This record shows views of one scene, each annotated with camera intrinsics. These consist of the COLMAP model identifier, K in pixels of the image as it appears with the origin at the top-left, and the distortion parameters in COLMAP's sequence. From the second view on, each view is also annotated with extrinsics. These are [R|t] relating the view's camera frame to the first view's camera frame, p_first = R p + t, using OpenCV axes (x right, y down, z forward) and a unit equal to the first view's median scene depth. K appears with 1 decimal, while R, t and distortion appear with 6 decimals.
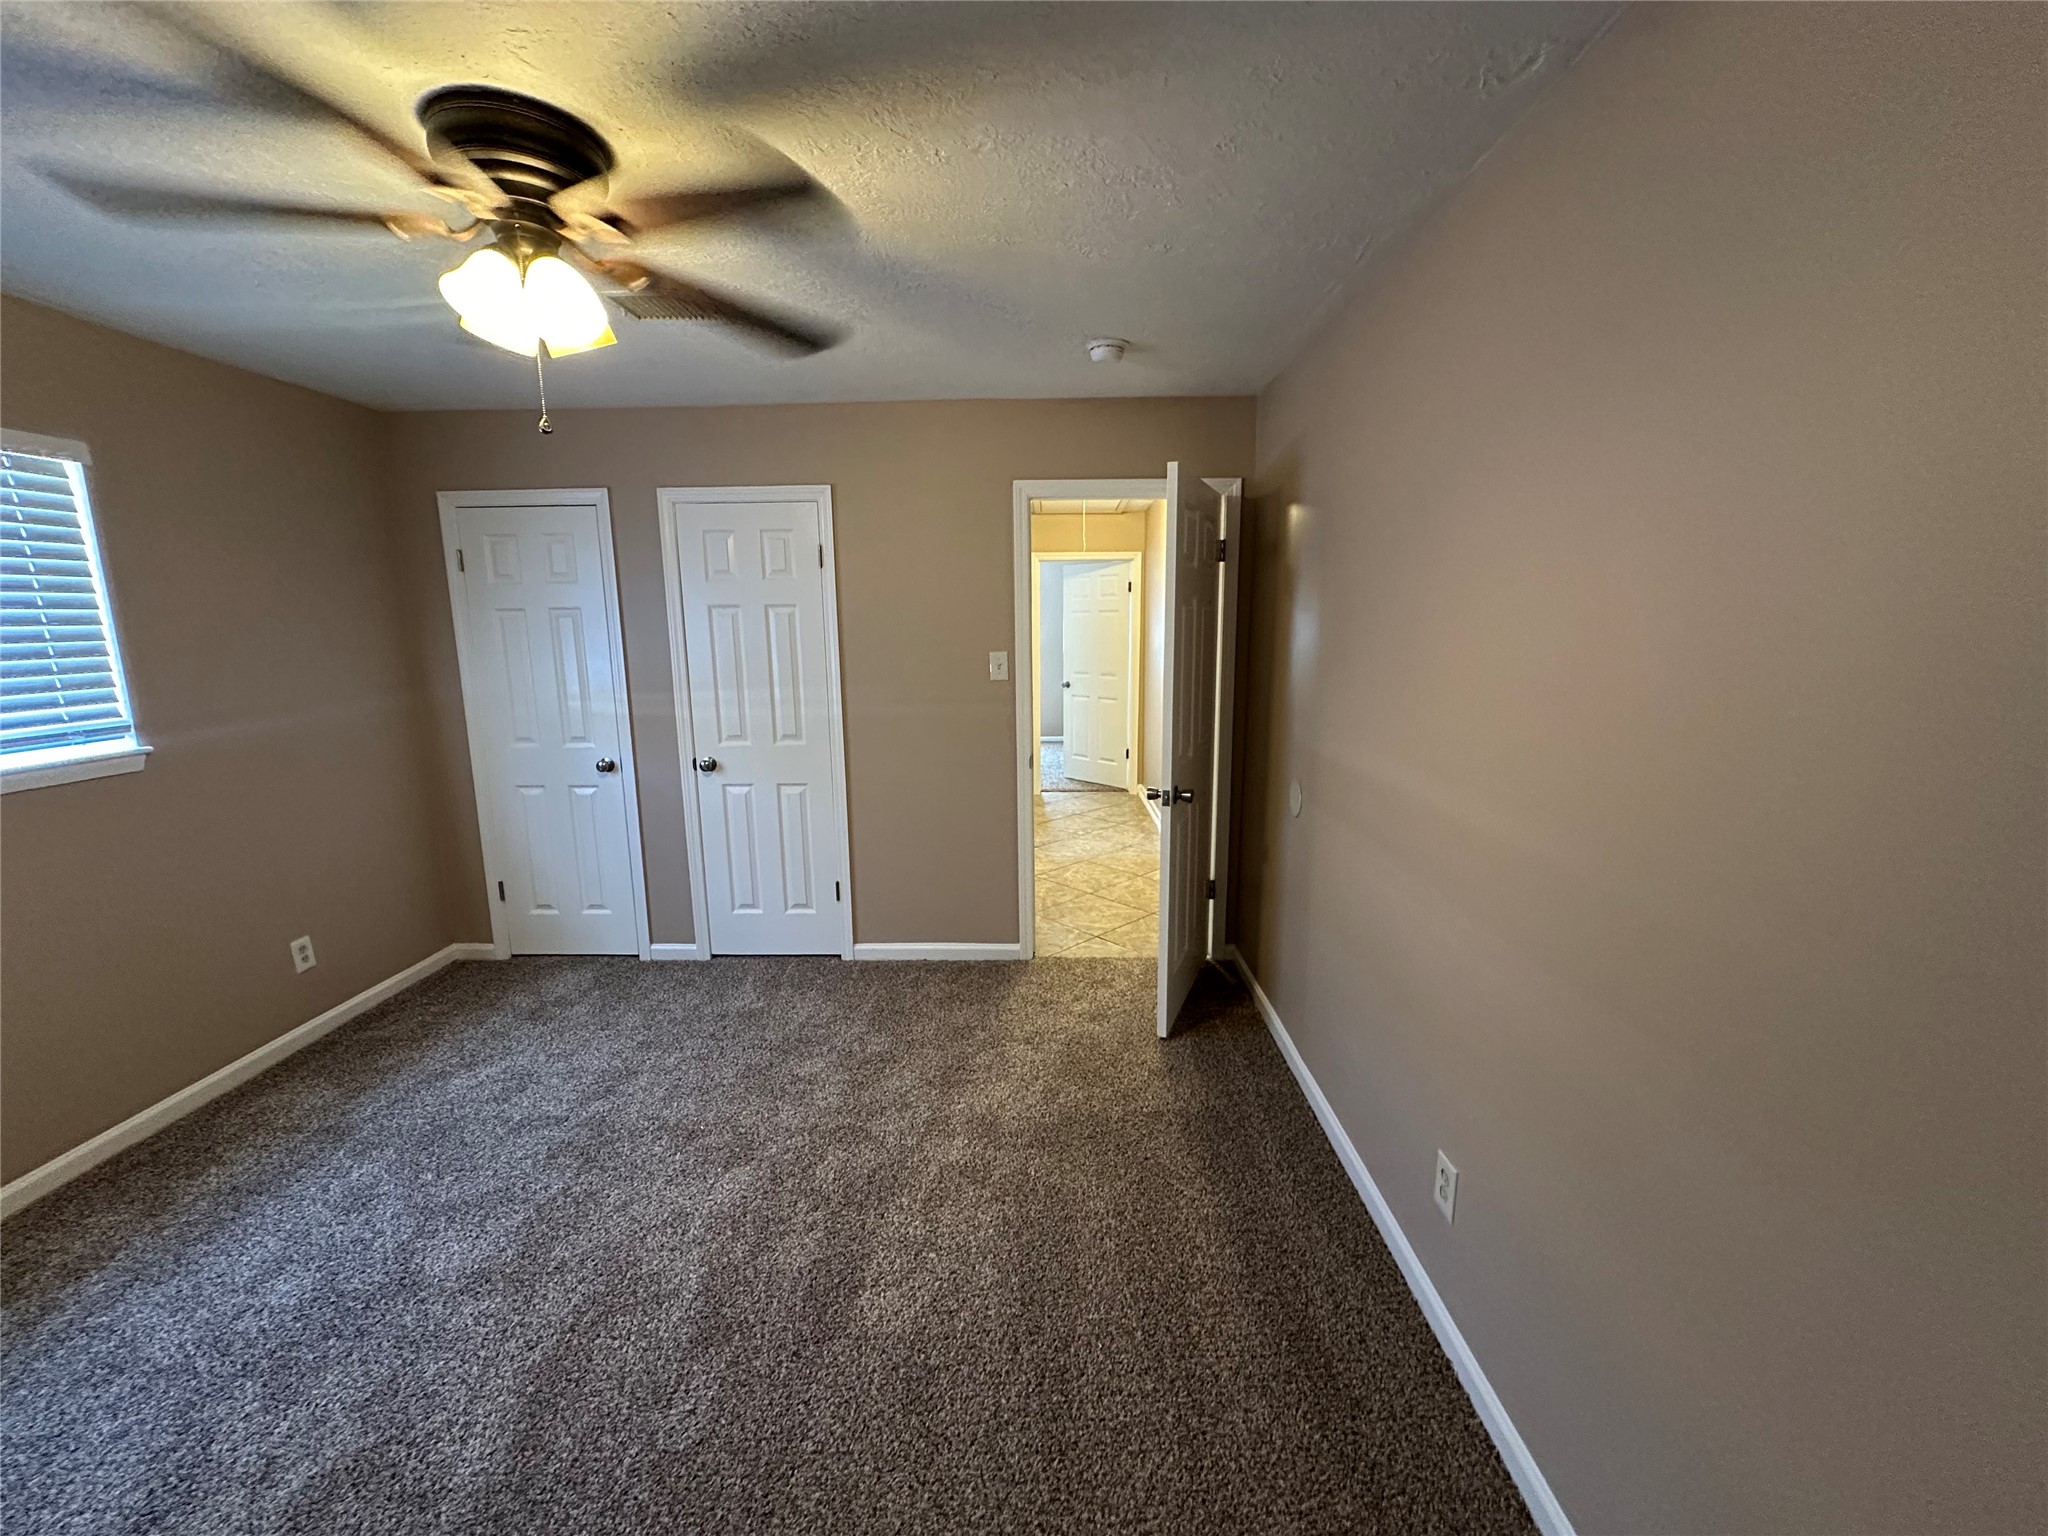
lens RADIAL K [[817.2, 0, 1020.6], [0, 817.2, 771.2], [0, 0, 1]] dist [-0.002741, -0.000546]
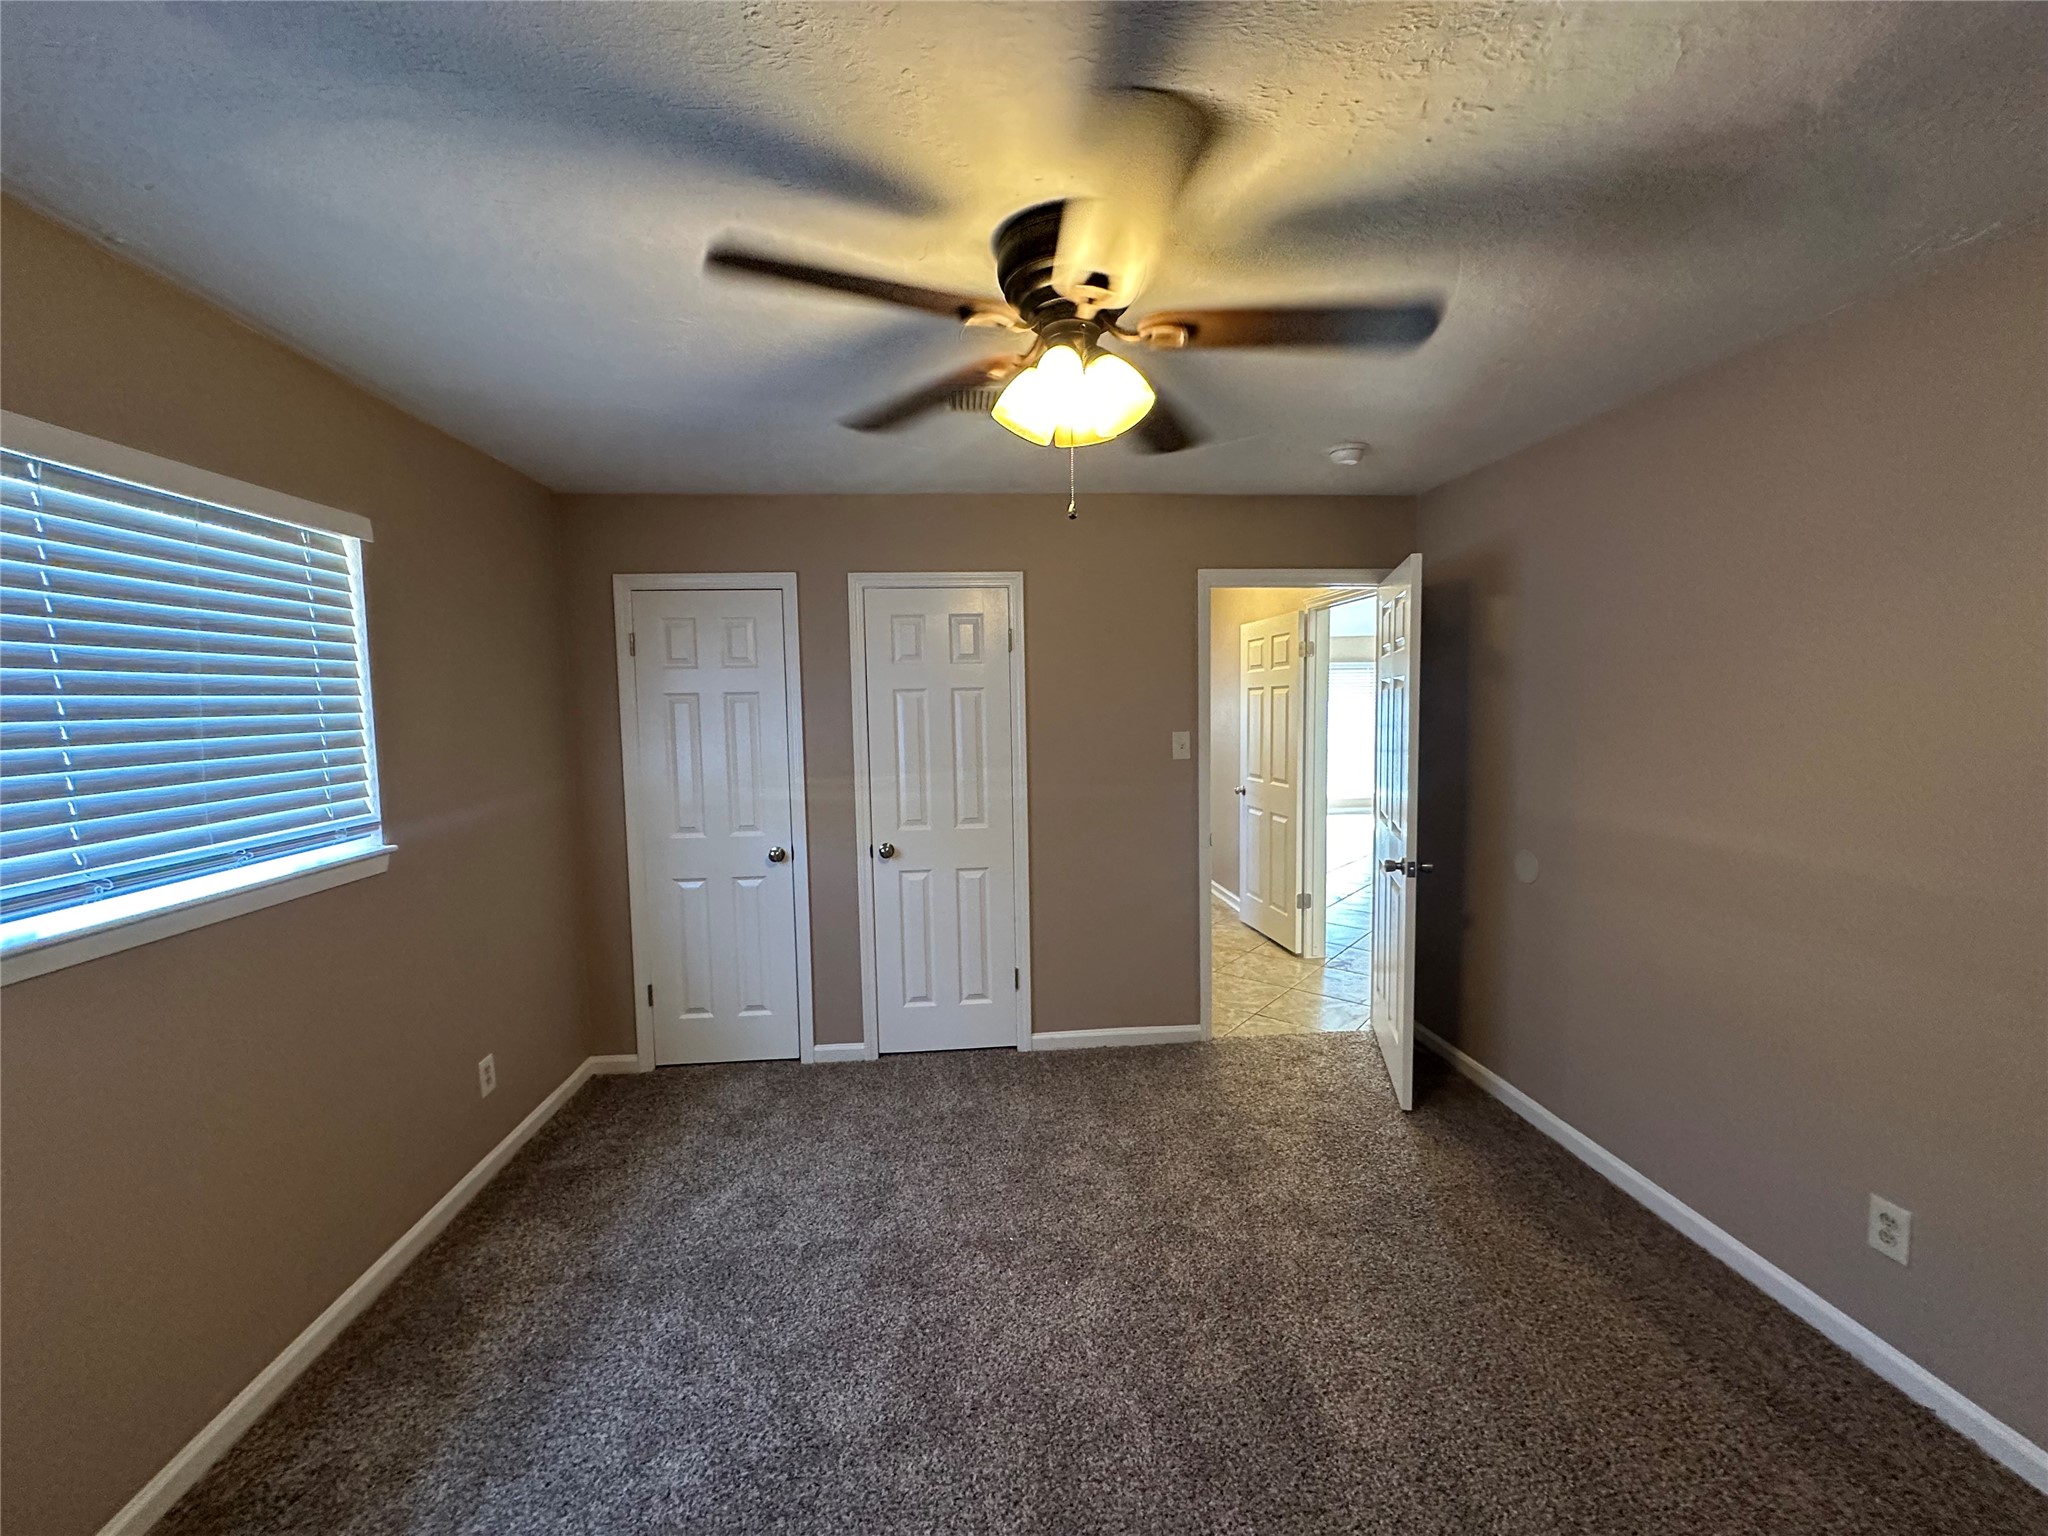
lens RADIAL K [[817.2, 0, 1018.7], [0, 817.2, 772.1], [0, 0, 1]] dist [-0.002741, -0.000546]
pose [[0.993877, -0.017785, 0.109055, -0.392686], [0.028708, 0.994631, -0.099426, -0.000774], [-0.106701, 0.101948, 0.989051, 0.019557]]
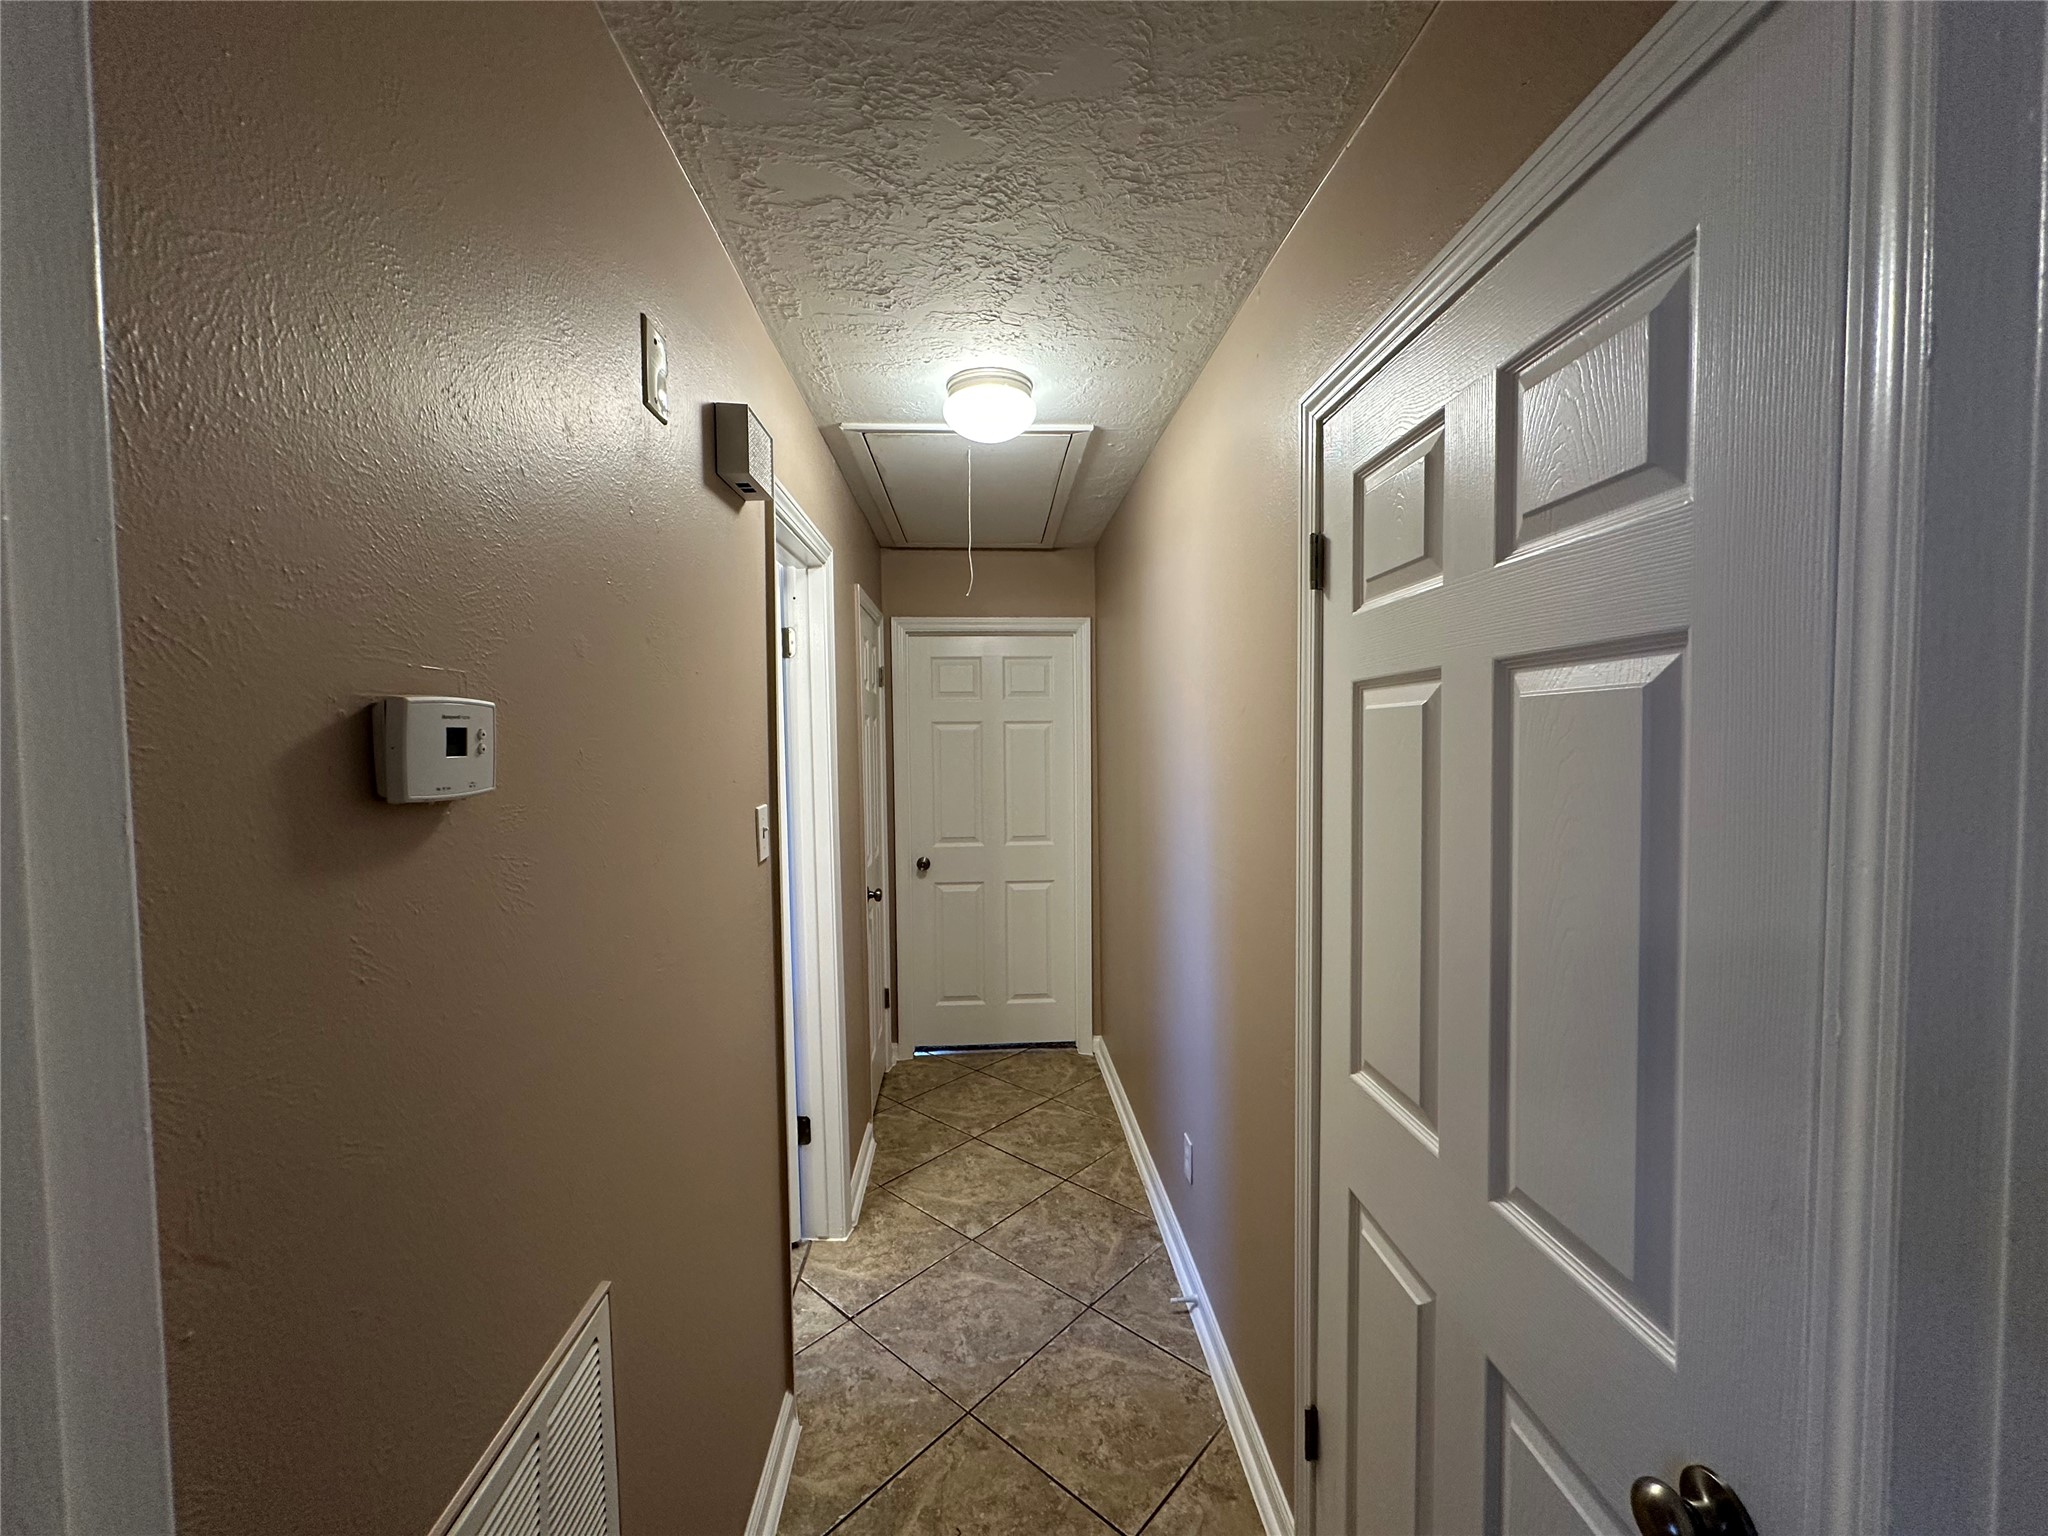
lens RADIAL K [[817.2, 0, 1025.2], [0, 817.2, 766.6], [0, 0, 1]] dist [-0.002741, -0.000546]
pose [[0.996542, -0.002592, 0.083049, 0.128669], [0.014581, 0.989458, -0.144083, -0.198735], [-0.081800, 0.144795, 0.986075, 1.055761]]
